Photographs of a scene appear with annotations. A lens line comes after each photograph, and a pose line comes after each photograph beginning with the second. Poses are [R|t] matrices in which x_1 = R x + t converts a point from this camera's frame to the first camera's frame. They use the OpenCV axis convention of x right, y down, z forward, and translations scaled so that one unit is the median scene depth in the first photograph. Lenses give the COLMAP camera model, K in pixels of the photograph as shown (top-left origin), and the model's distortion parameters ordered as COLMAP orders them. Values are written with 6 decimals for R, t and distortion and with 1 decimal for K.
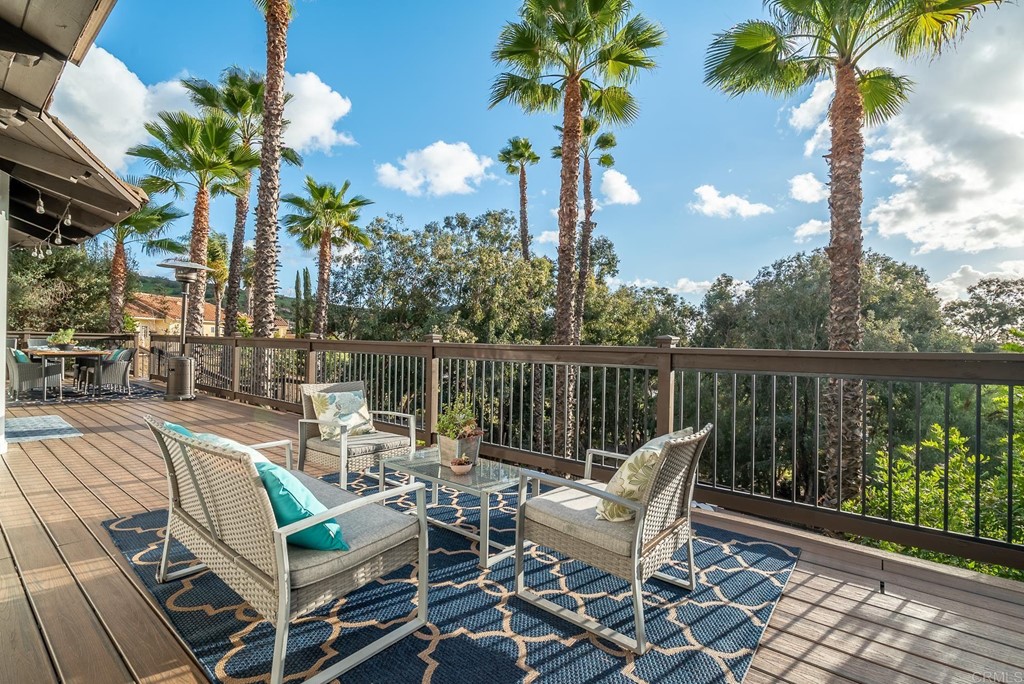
lens RADIAL K [[462.8, 0, 512.0], [0, 462.8, 342.0], [0, 0, 1]] dist [-0.001327, 0.000035]
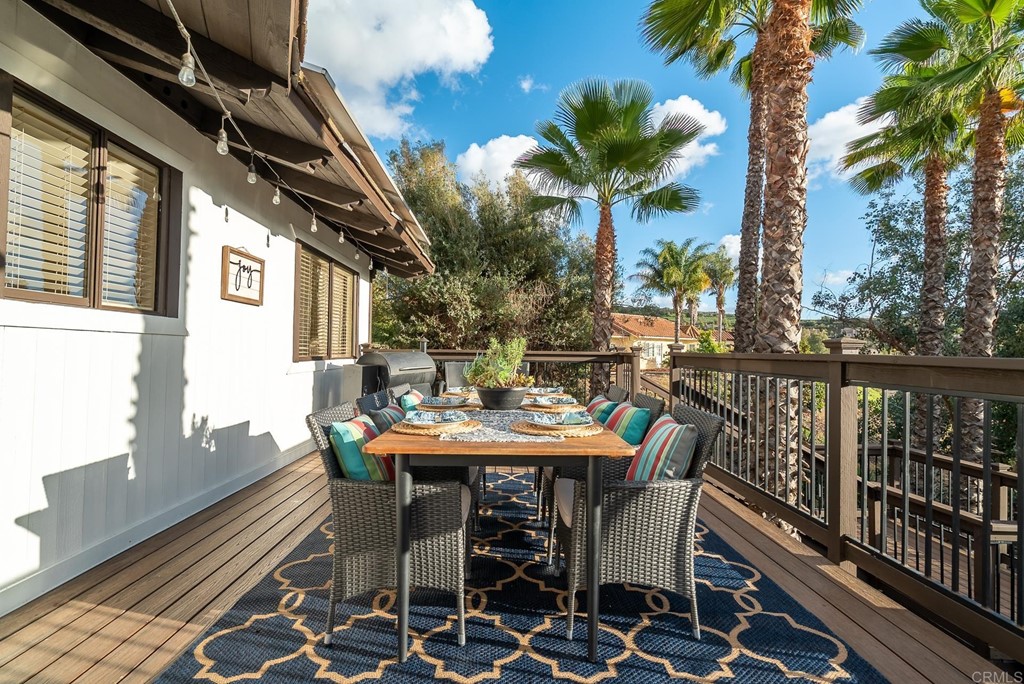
lens RADIAL K [[490.0, 0, 512.0], [0, 490.0, 342.0], [0, 0, 1]] dist [-0.000388, 0.000008]
pose [[0.646667, -0.029490, -0.762203, -0.413042], [0.004153, 0.999374, -0.035142, -0.008535], [0.762761, 0.019560, 0.646384, 0.460587]]
